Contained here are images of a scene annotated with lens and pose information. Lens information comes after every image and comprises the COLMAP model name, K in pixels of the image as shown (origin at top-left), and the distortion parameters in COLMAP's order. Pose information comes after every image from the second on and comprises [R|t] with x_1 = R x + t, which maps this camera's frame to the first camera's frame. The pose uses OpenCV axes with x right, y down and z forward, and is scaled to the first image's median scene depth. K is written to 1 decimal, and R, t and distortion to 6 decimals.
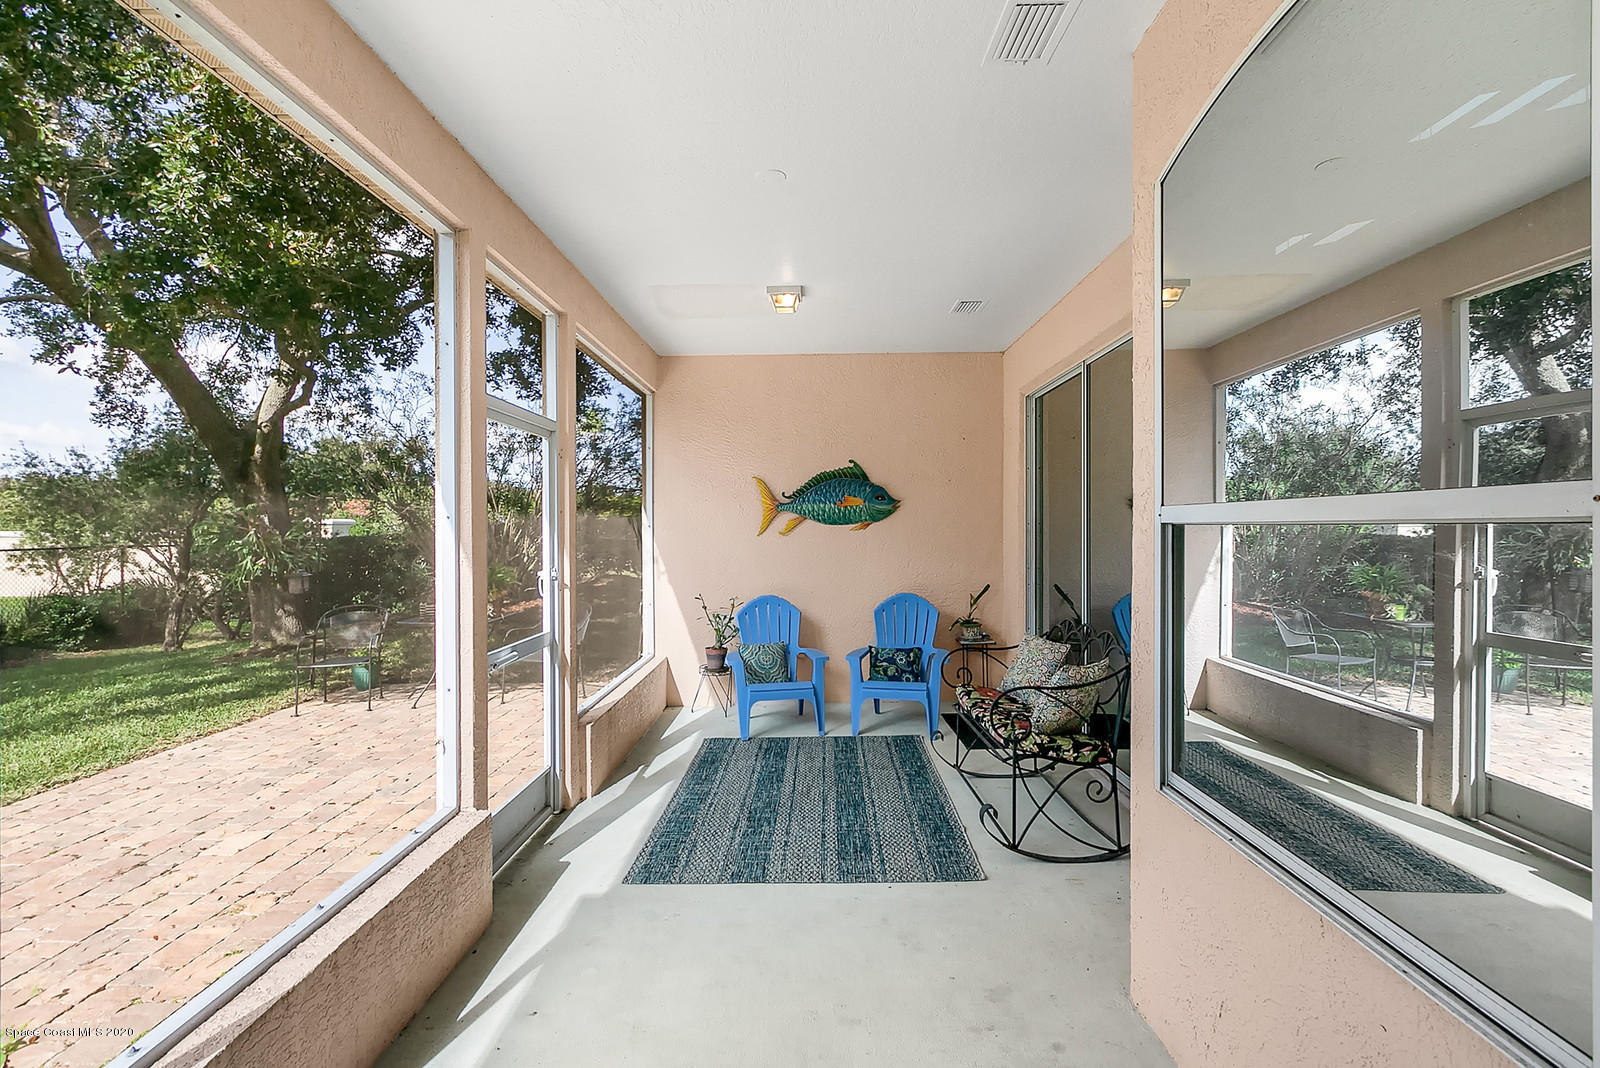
lens RADIAL K [[718.2, 0, 793.9], [0, 718.2, 529.4], [0, 0, 1]] dist [0.000547, -0.000416]
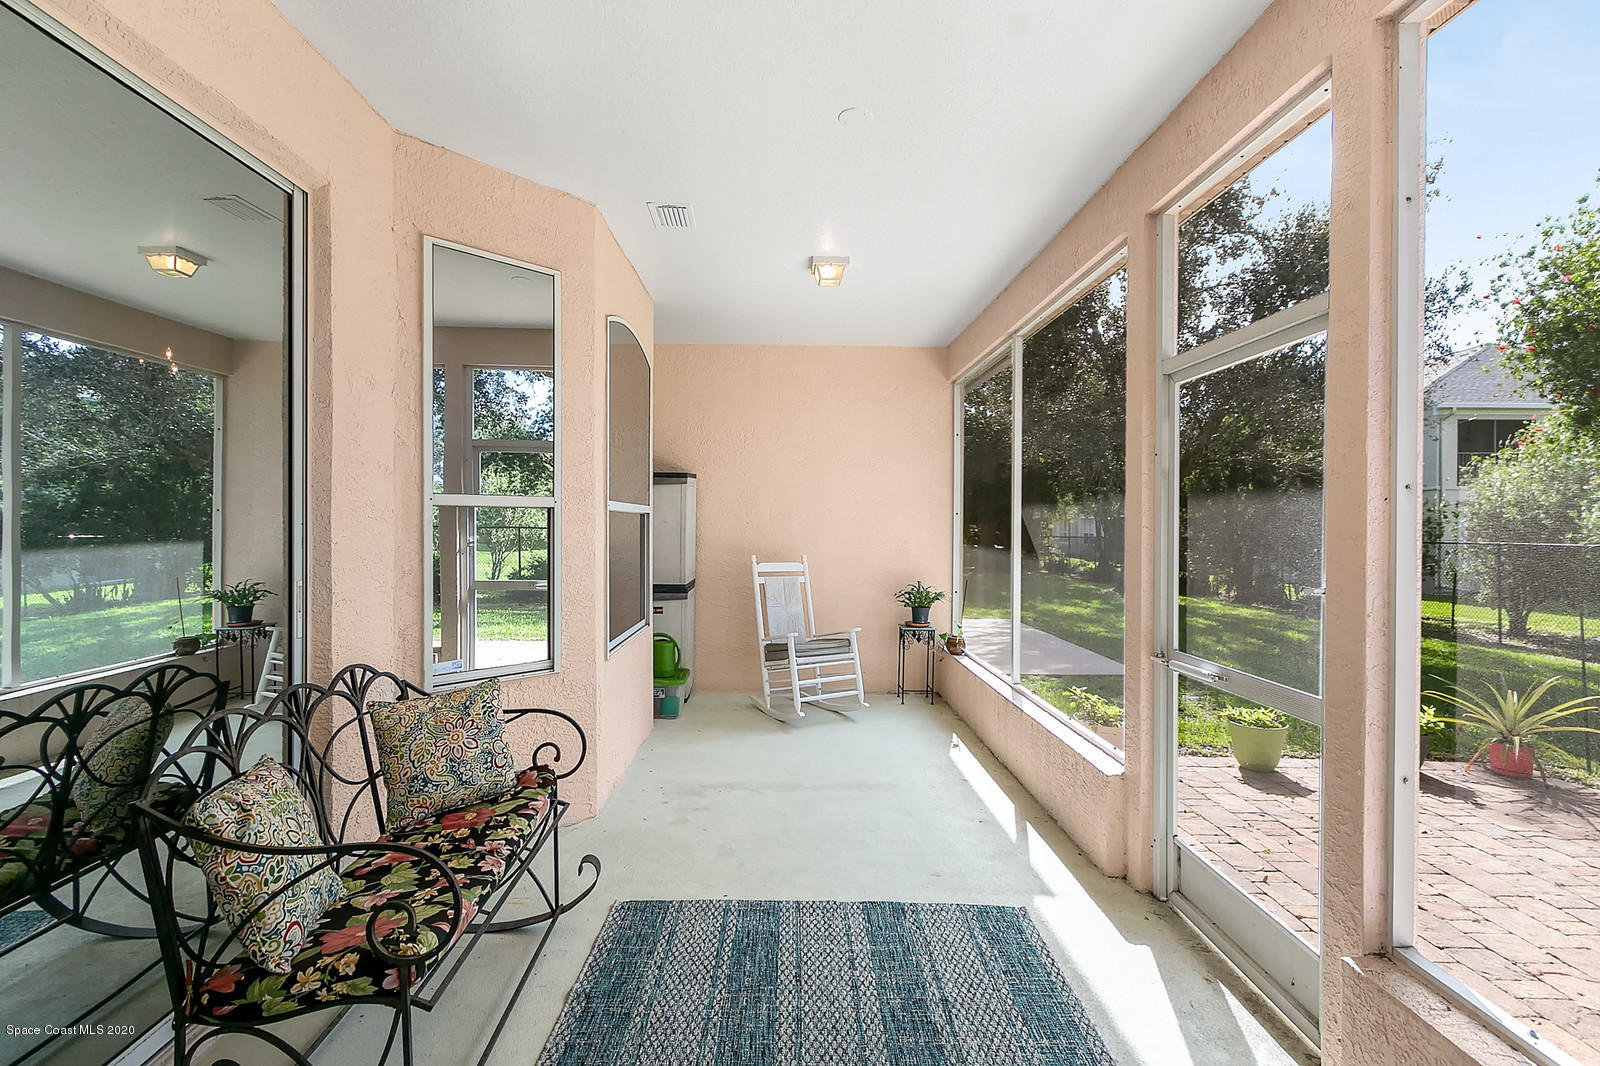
lens RADIAL K [[736.8, 0, 798.9], [0, 736.8, 528.2], [0, 0, 1]] dist [0.003557, -0.000173]
pose [[-0.998778, -0.000312, -0.049428, 0.046566], [-0.000582, 0.999985, 0.005440, 0.010049], [0.049425, 0.005462, -0.998763, 1.046585]]
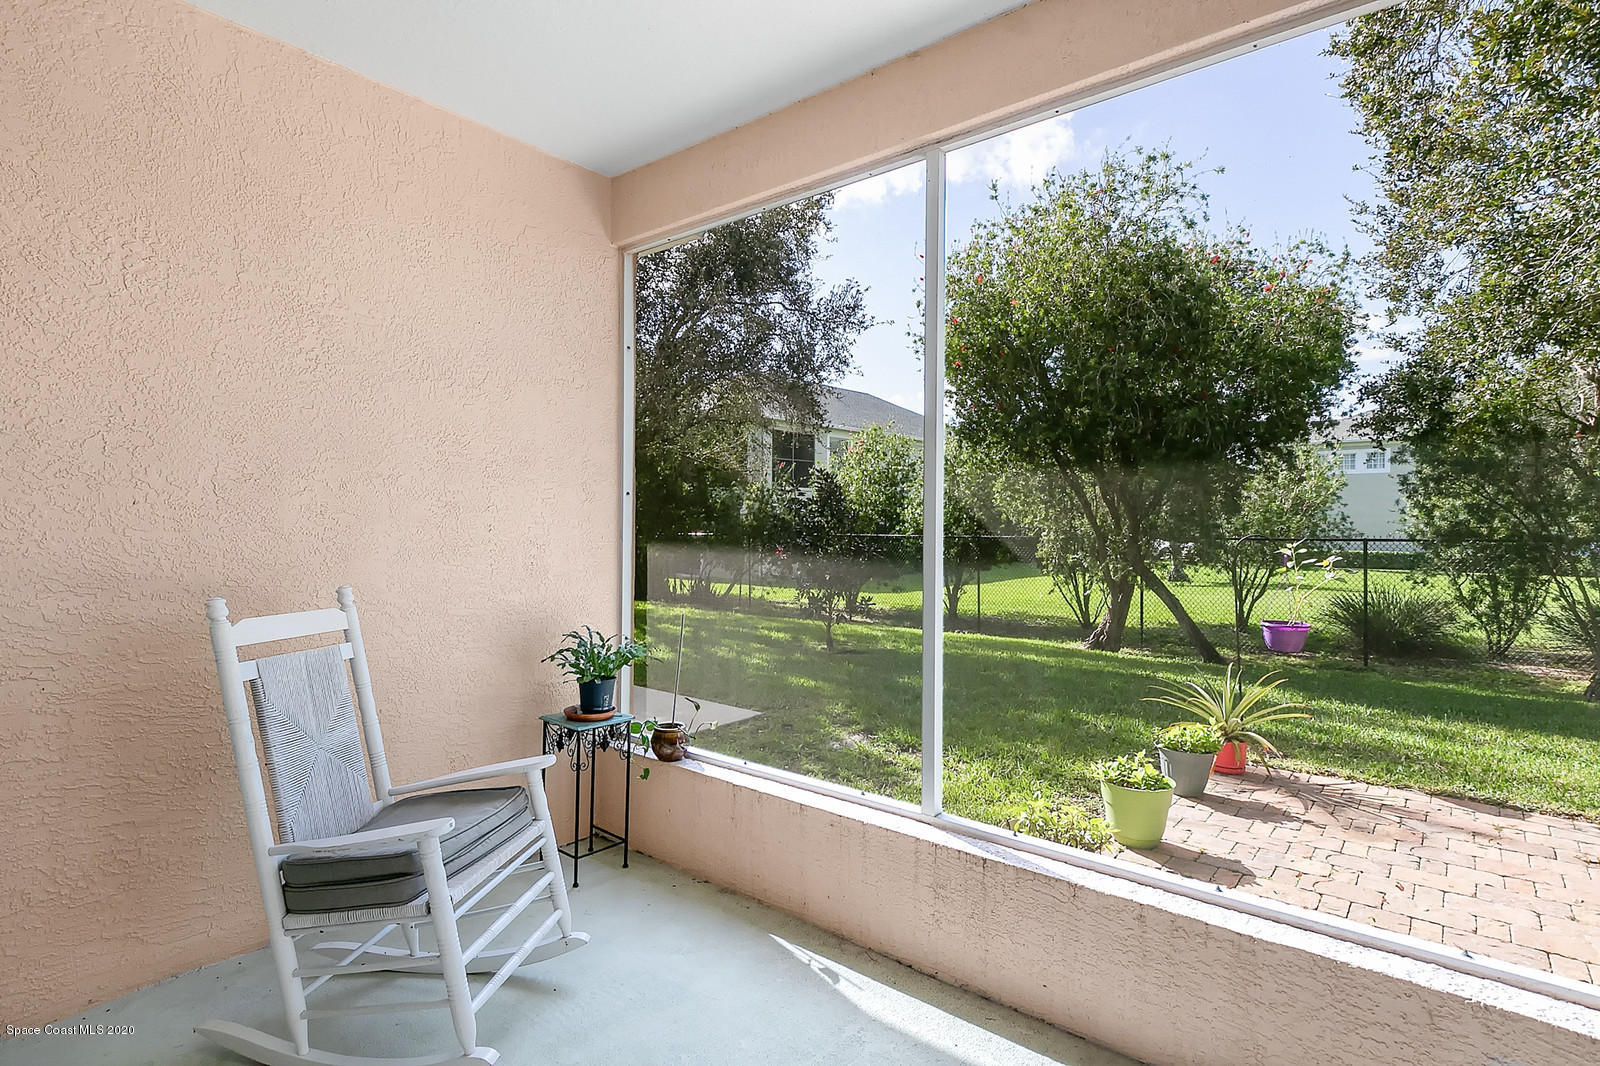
lens RADIAL K [[800.1, 0, 796.0], [0, 800.1, 521.4], [0, 0, 1]] dist [-0.001508, -0.000140]
pose [[-0.621755, -0.000294, -0.783212, 0.184689], [-0.001692, 0.999998, 0.000968, 0.017062], [0.783210, 0.001927, -0.621754, 0.445854]]
